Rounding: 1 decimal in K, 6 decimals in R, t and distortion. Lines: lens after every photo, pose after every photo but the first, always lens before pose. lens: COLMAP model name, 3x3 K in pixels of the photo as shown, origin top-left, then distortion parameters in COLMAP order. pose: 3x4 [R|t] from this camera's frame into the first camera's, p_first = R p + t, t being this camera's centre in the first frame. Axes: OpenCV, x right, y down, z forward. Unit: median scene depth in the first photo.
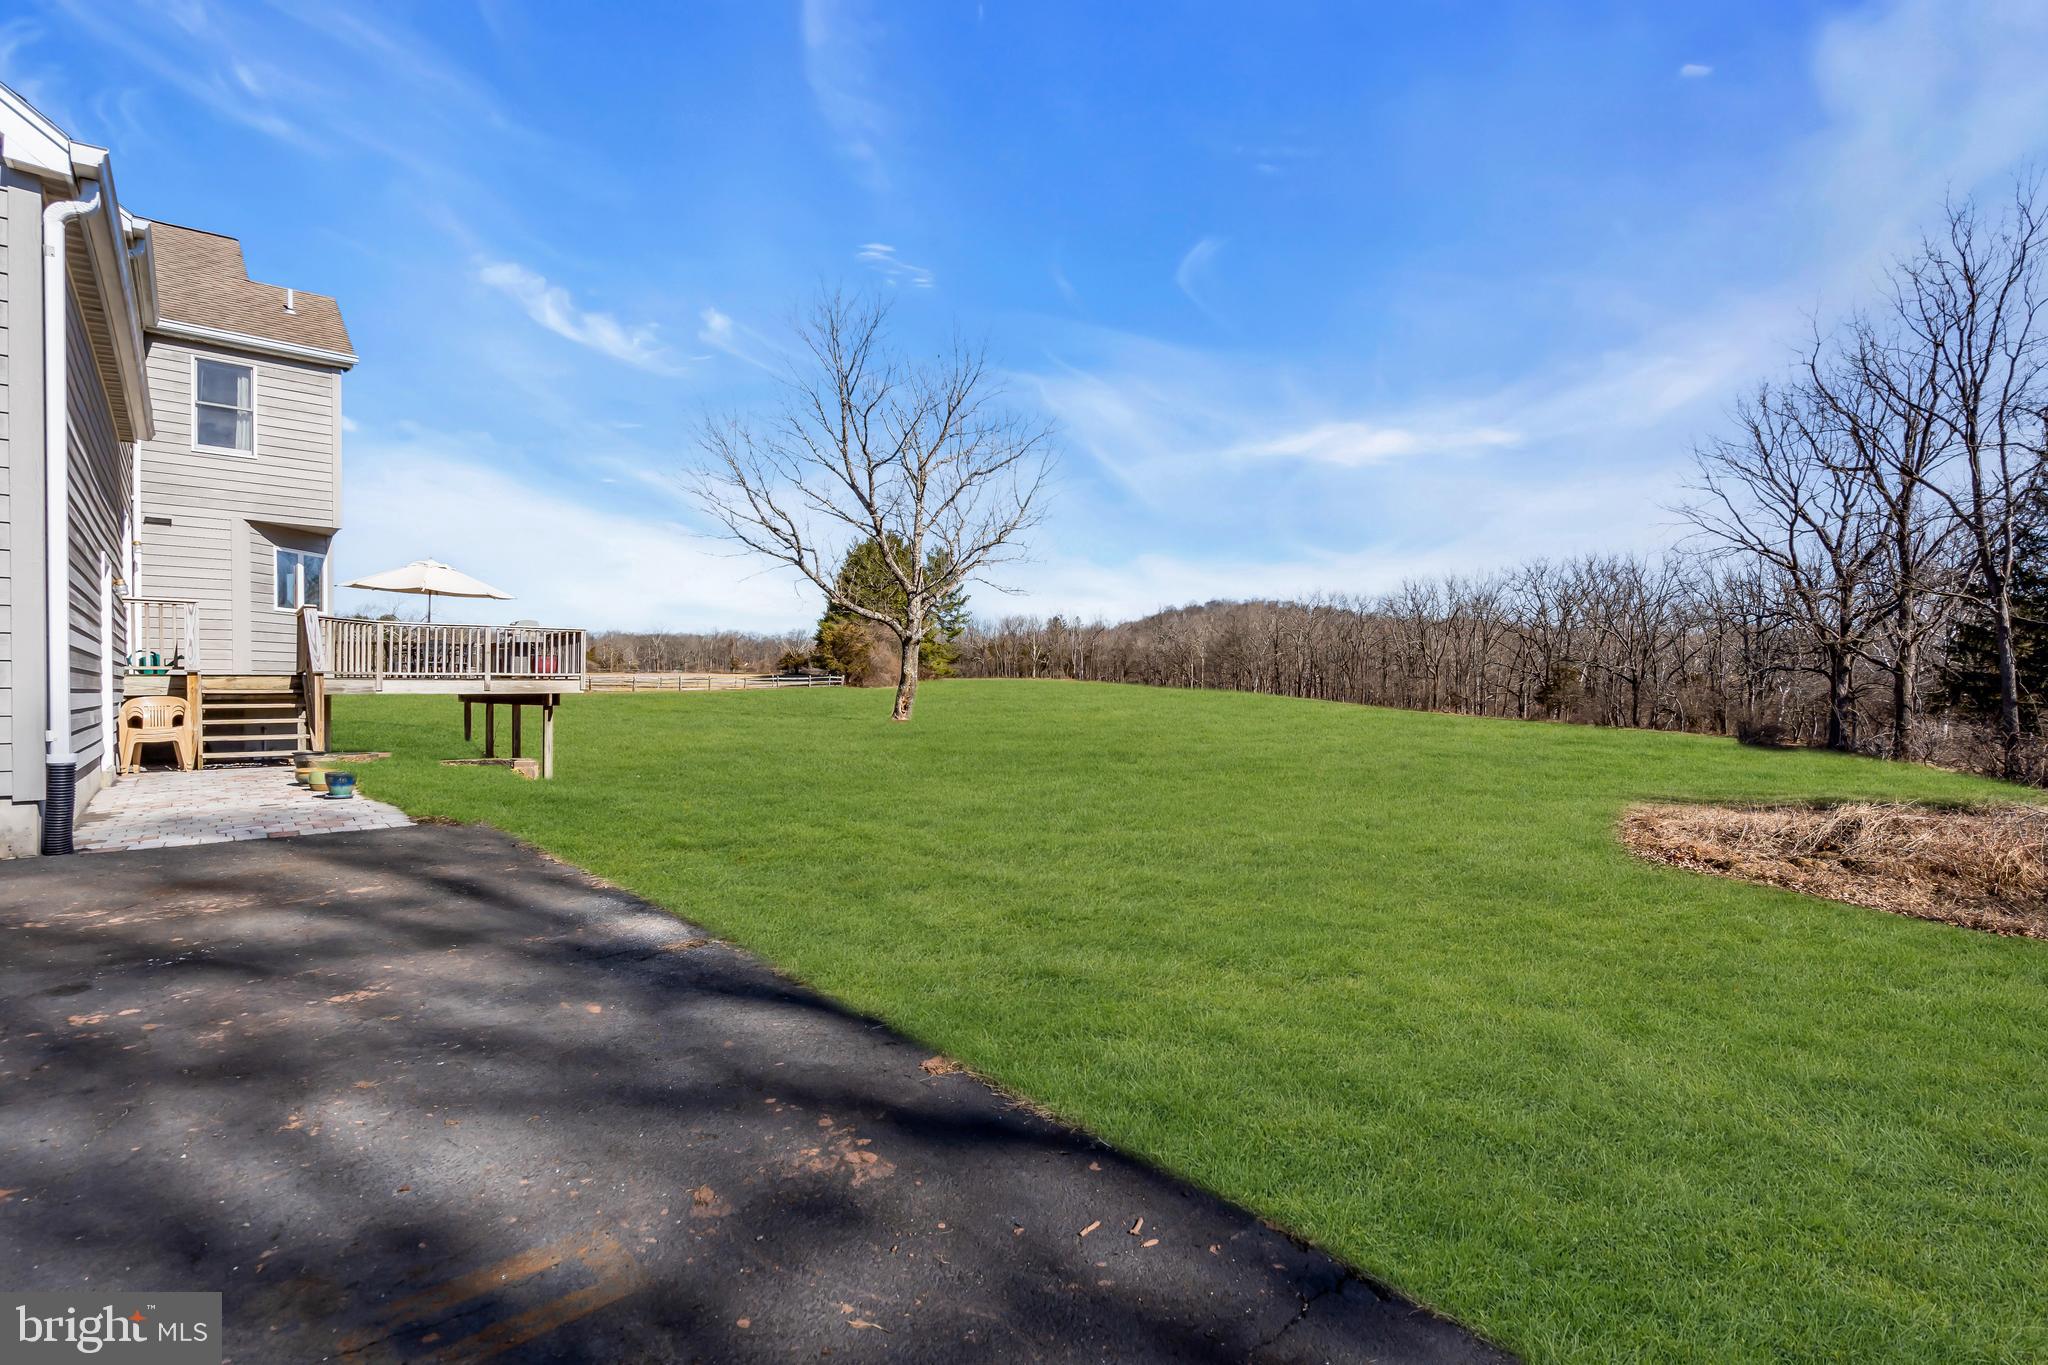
lens RADIAL K [[919.4, 0, 970.2], [0, 919.4, 688.9], [0, 0, 1]] dist [0.016151, -0.000504]
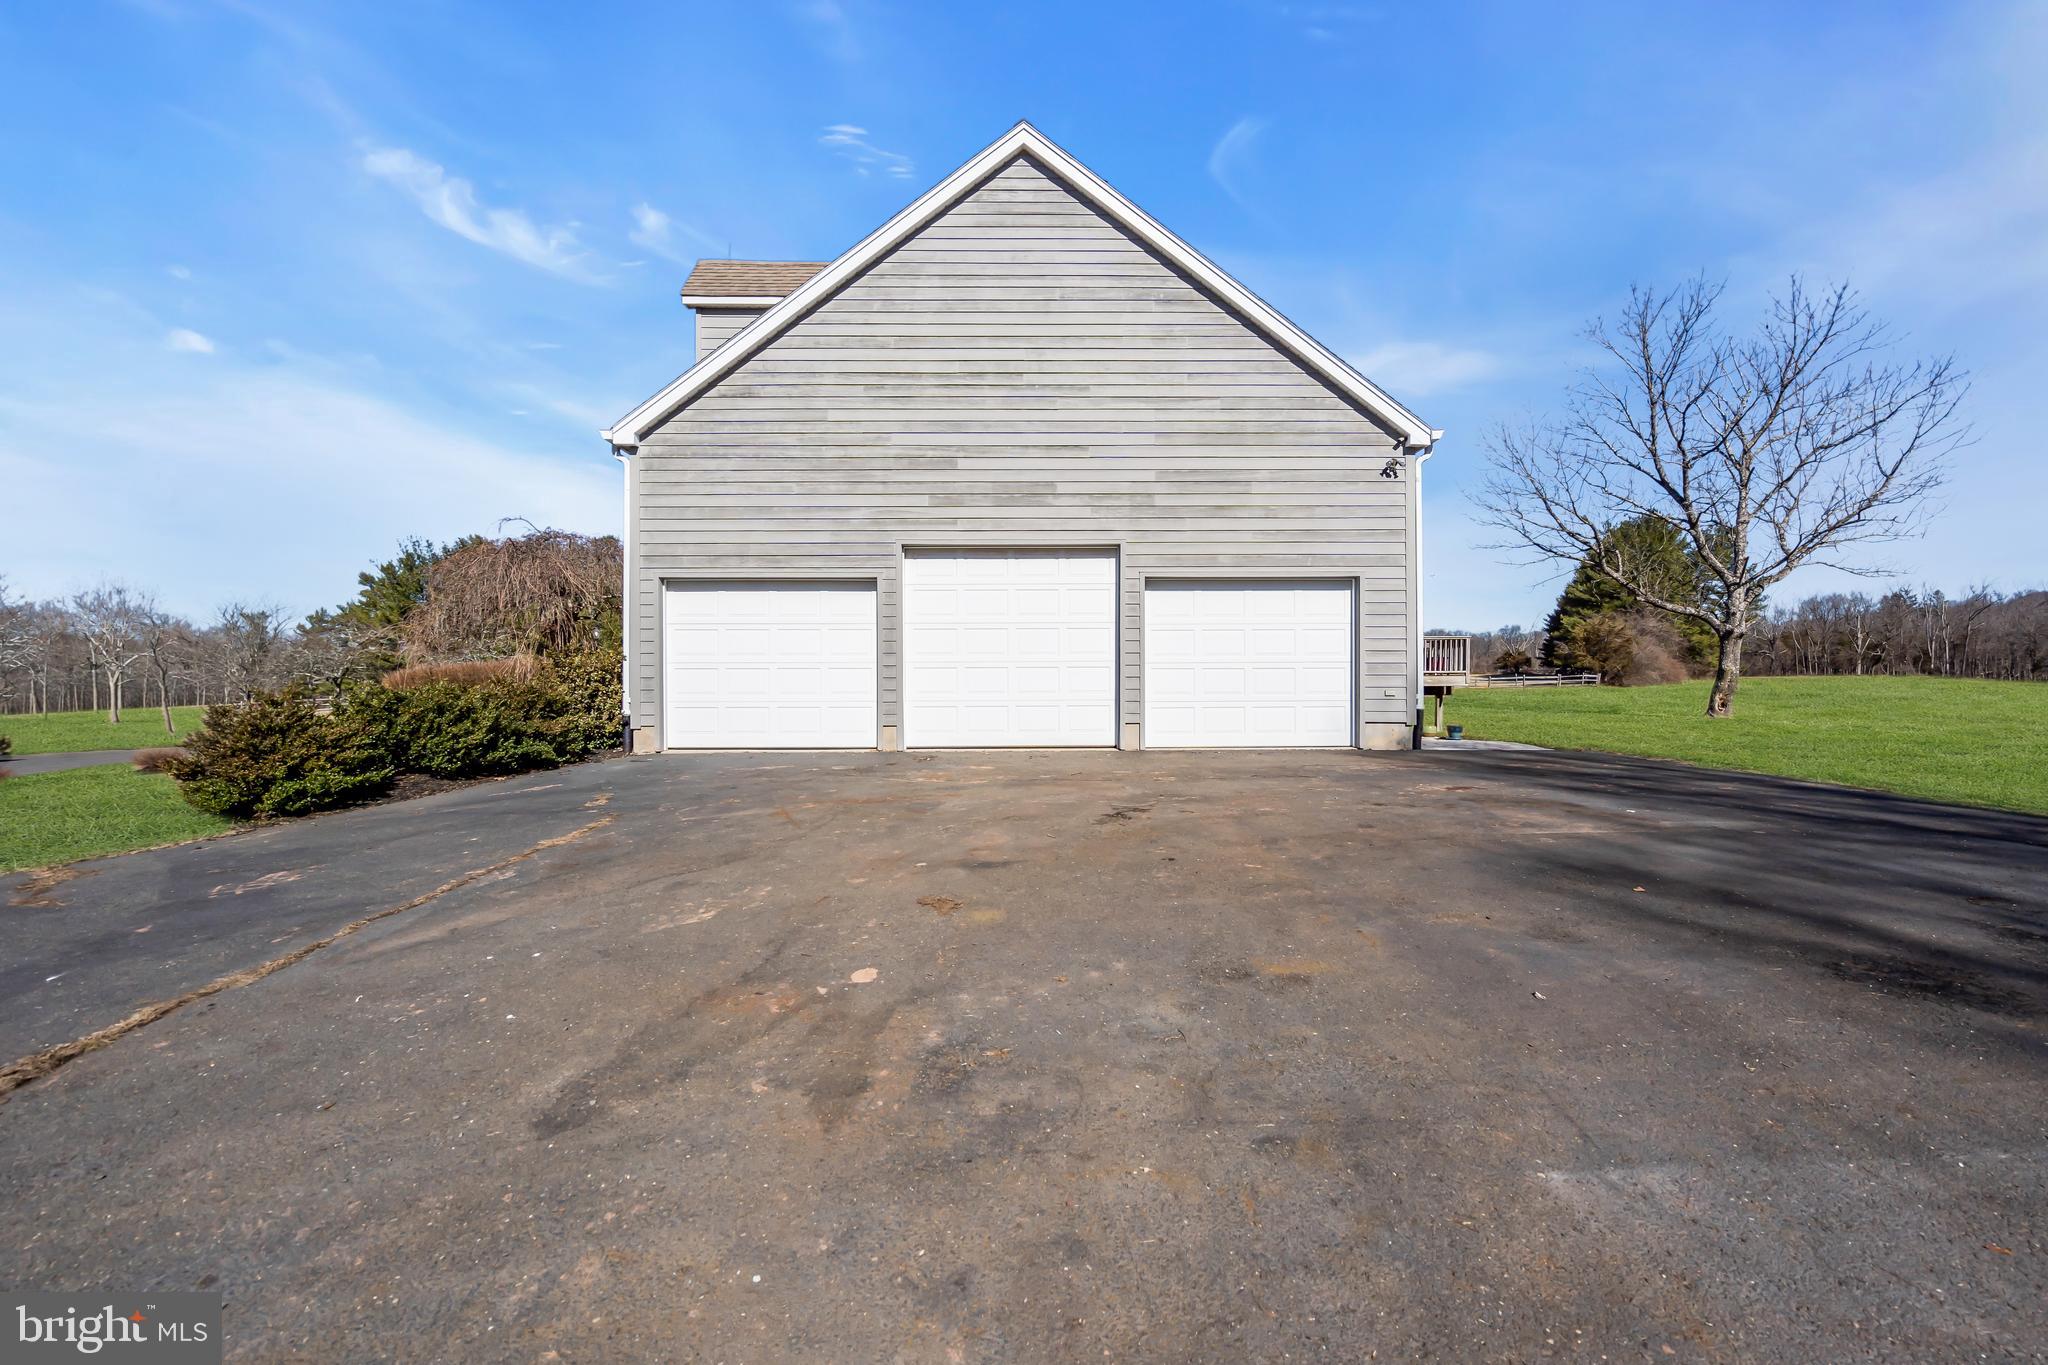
lens RADIAL K [[919.4, 0, 1032.5], [0, 919.4, 692.6], [0, 0, 1]] dist [0.016151, -0.000504]
pose [[0.797094, 0.002275, -0.603851, -0.061365], [-0.000756, 0.999996, 0.002768, 0.005677], [0.603855, -0.001750, 0.797093, -0.208645]]
